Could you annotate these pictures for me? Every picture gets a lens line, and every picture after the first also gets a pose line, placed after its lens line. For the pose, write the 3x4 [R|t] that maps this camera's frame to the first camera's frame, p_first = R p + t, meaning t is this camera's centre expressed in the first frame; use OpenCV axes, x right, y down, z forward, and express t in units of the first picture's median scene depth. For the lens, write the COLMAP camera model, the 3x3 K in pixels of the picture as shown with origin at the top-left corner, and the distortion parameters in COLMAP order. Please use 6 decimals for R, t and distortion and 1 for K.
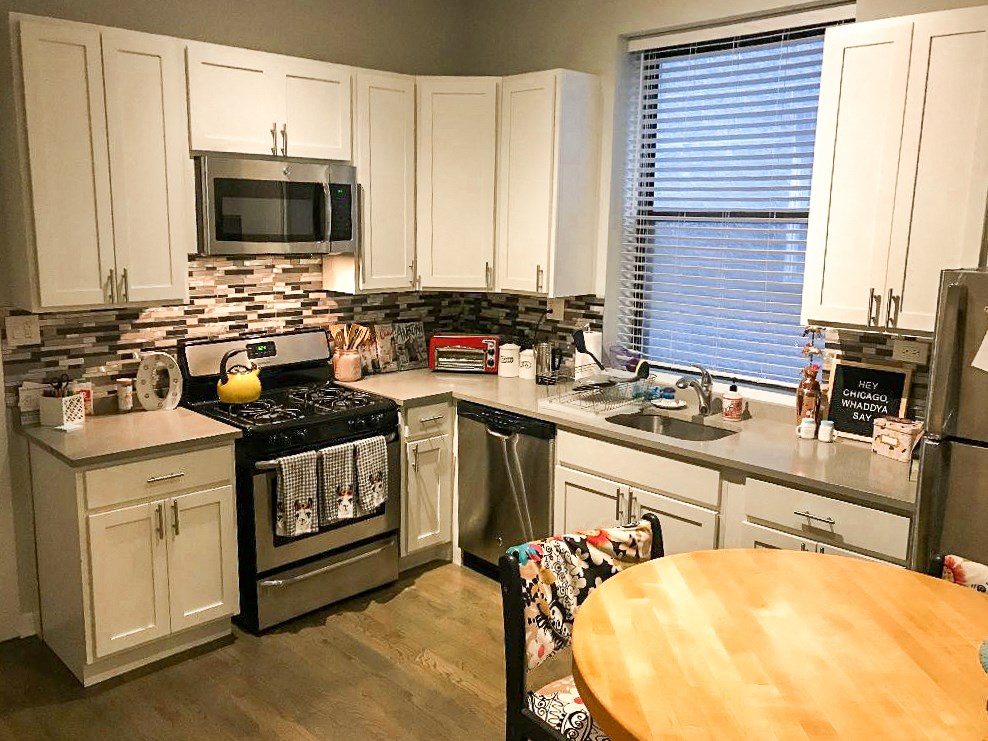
lens RADIAL K [[836.7, 0, 494.0], [0, 836.7, 370.5], [0, 0, 1]] dist [0.013871, 0.006810]
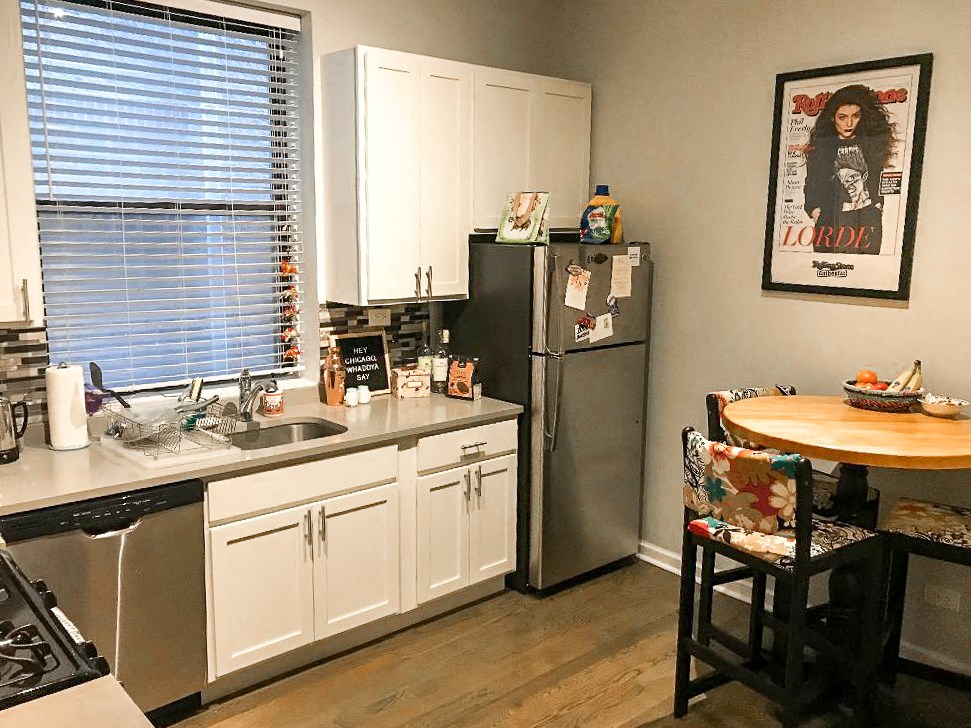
lens RADIAL K [[822.3, 0, 485.5], [0, 822.3, 364.0], [0, 0, 1]] dist [0.013871, 0.006810]
pose [[0.033004, -0.186371, 0.981925, -0.698459], [0.164568, 0.970064, 0.178589, -0.142050], [-0.985813, 0.155700, 0.062686, 0.729464]]
